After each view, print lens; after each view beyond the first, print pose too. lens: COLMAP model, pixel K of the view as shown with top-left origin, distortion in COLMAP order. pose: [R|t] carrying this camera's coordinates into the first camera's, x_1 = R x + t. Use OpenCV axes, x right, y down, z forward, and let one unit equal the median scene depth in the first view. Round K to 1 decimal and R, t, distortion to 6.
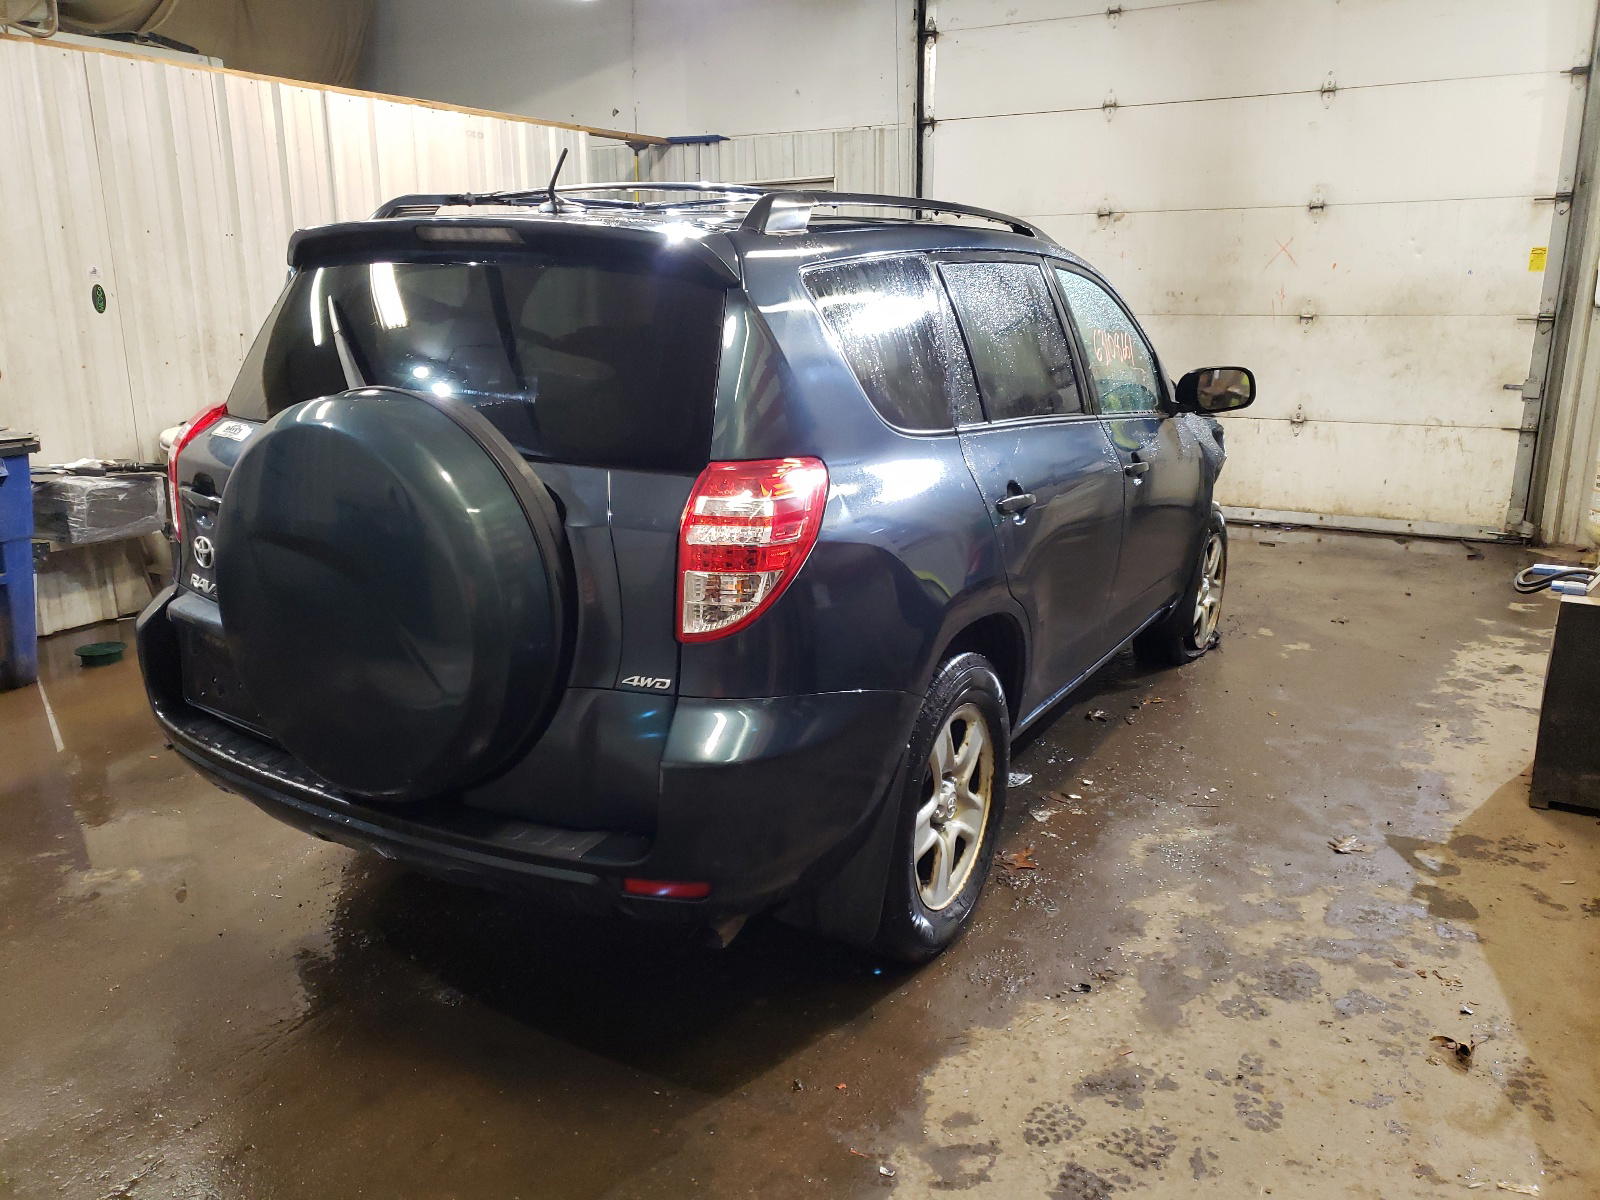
lens RADIAL K [[1213.4, 0, 802.8], [0, 1213.4, 607.3], [0, 0, 1]] dist [0.034442, -0.021473]
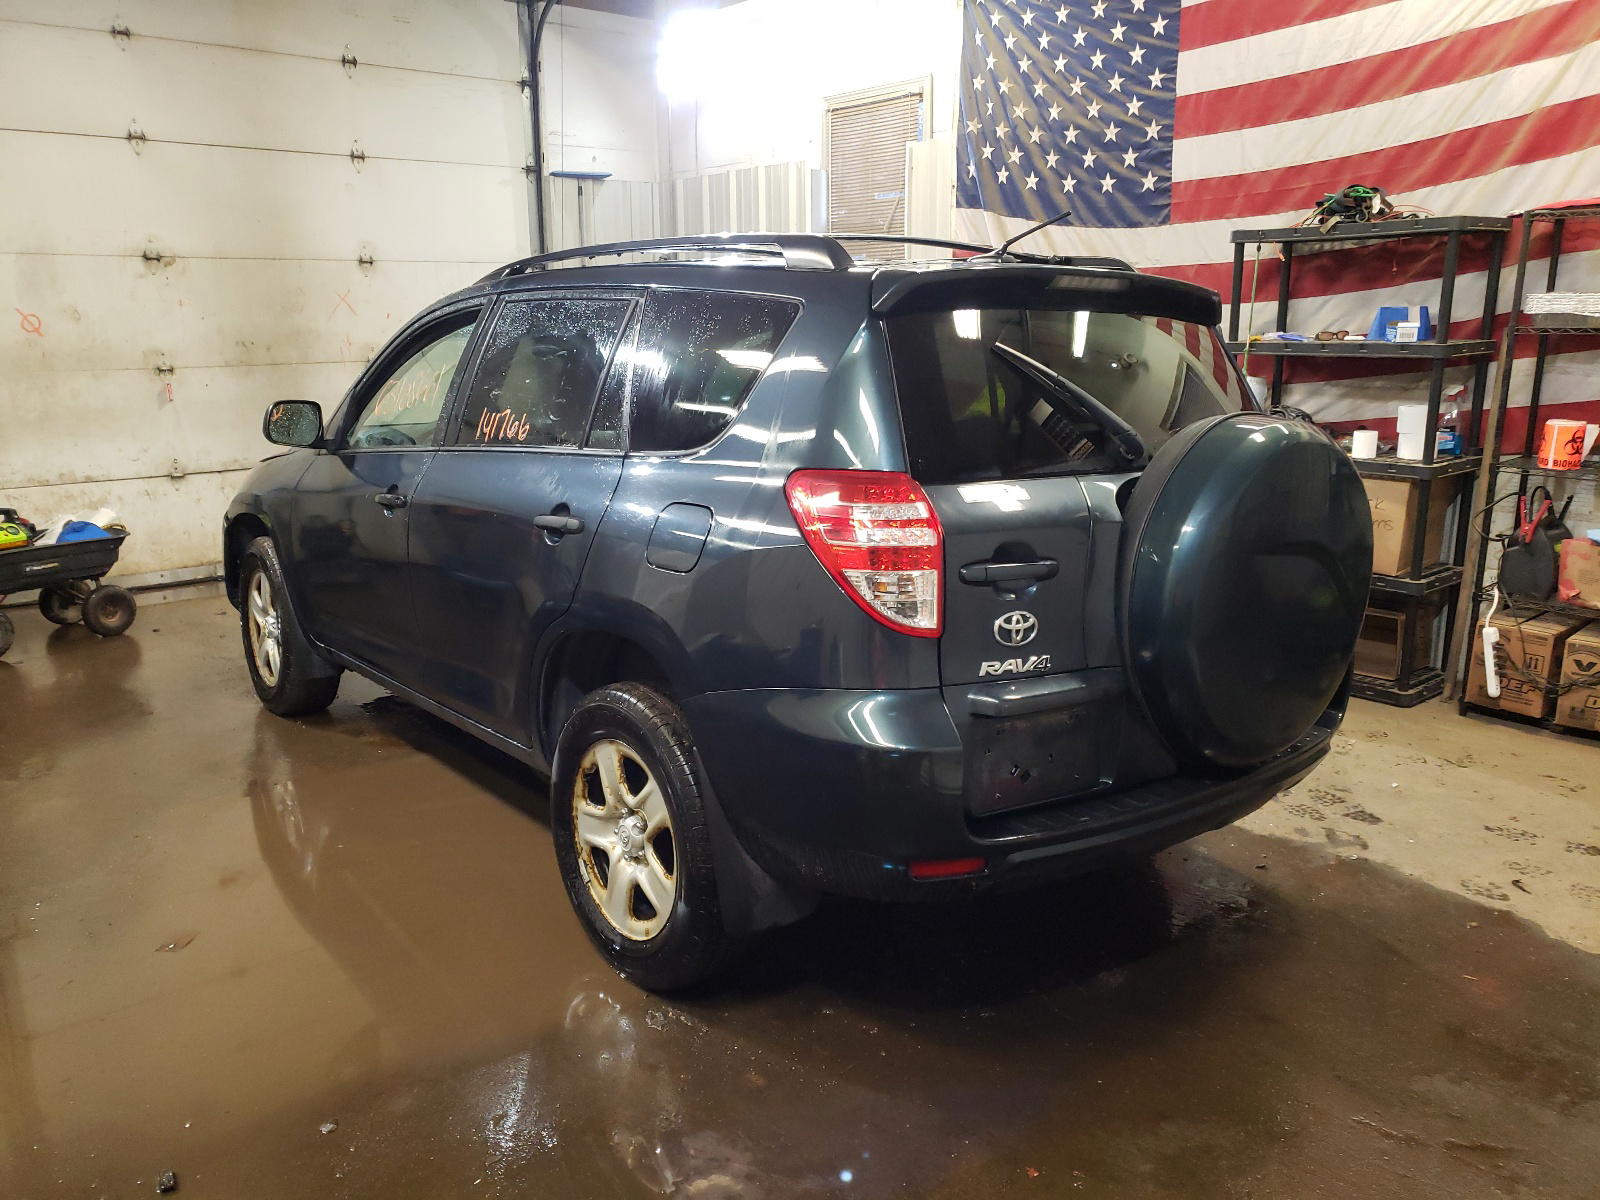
lens RADIAL K [[1213.4, 0, 802.8], [0, 1213.4, 607.3], [0, 0, 1]] dist [0.034442, -0.021473]
pose [[0.371074, -0.213119, 0.903816, -1.065601], [0.246023, 0.961090, 0.125616, -0.169285], [-0.895420, 0.175746, 0.409068, 0.601052]]
